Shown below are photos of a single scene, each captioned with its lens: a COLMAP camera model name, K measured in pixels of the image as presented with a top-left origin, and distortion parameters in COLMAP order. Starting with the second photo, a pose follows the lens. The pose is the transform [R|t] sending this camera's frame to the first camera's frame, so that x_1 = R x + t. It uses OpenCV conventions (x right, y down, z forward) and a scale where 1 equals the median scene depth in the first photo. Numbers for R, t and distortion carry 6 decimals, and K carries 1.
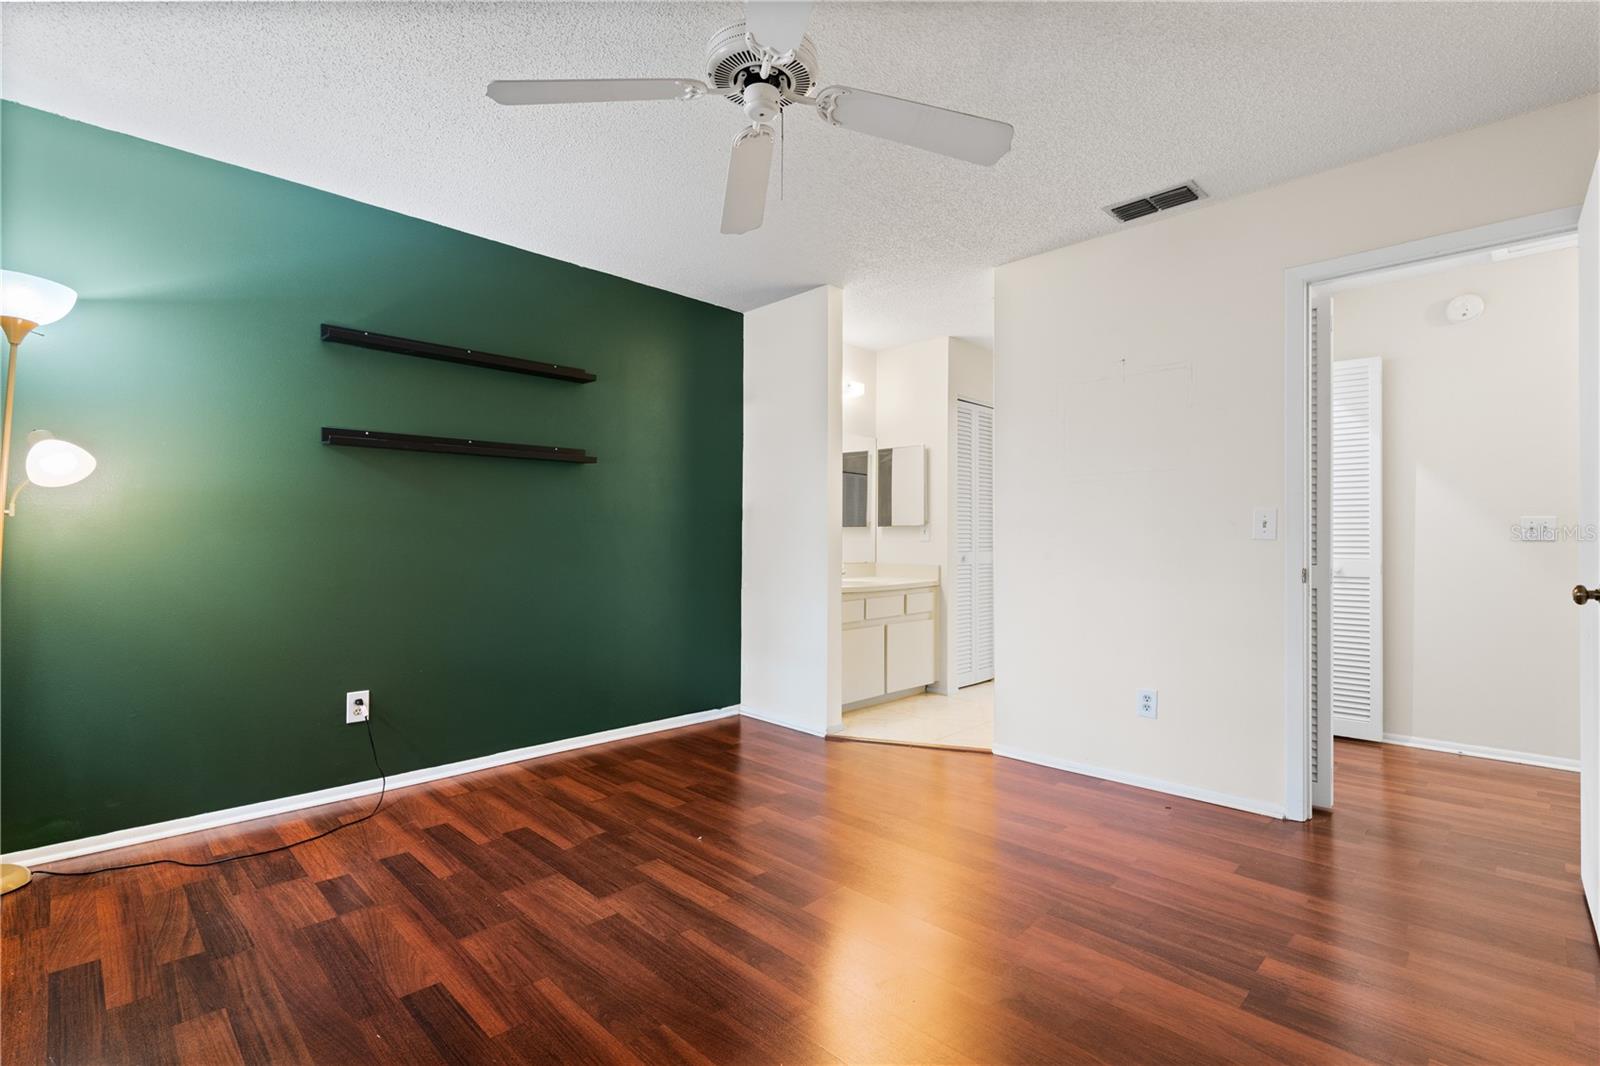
lens RADIAL K [[749.5, 0, 784.4], [0, 749.5, 526.4], [0, 0, 1]] dist [0.000539, -0.000251]
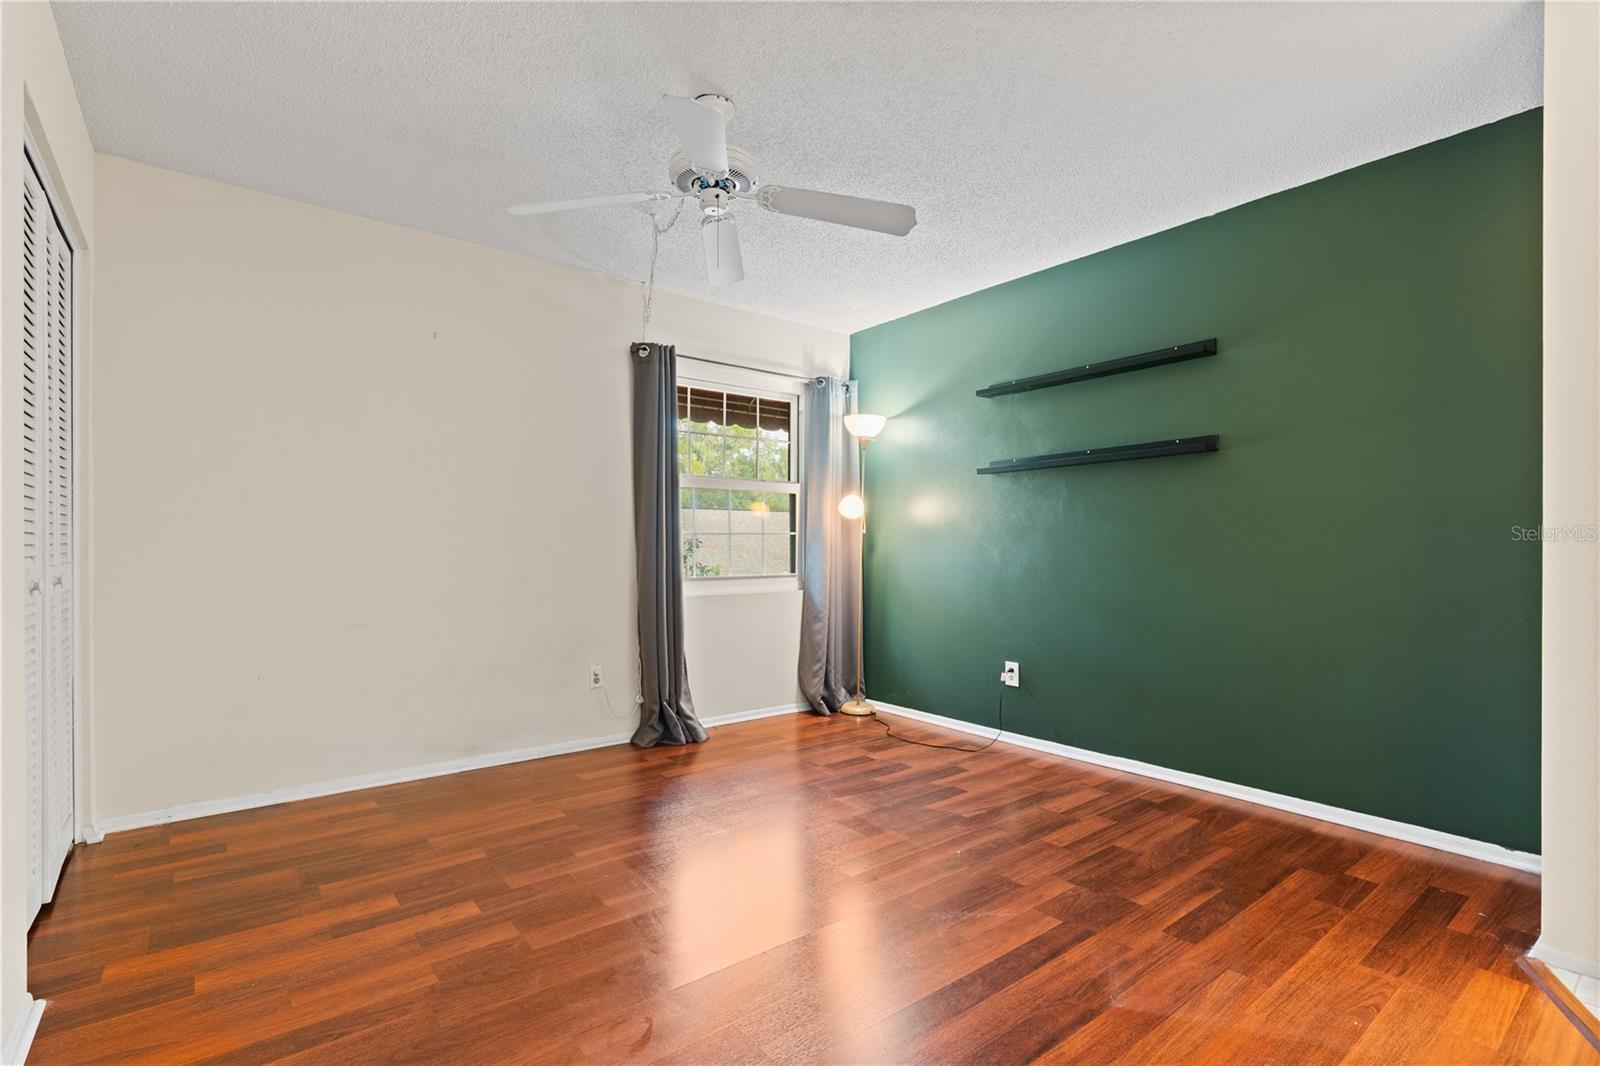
lens RADIAL K [[749.5, 0, 798.2], [0, 749.5, 537.6], [0, 0, 1]] dist [0.000539, -0.000251]
pose [[-0.115872, -0.012469, -0.993186, 0.746401], [0.018009, 0.999730, -0.014652, 0.019431], [0.993101, -0.019584, -0.115617, 0.783510]]
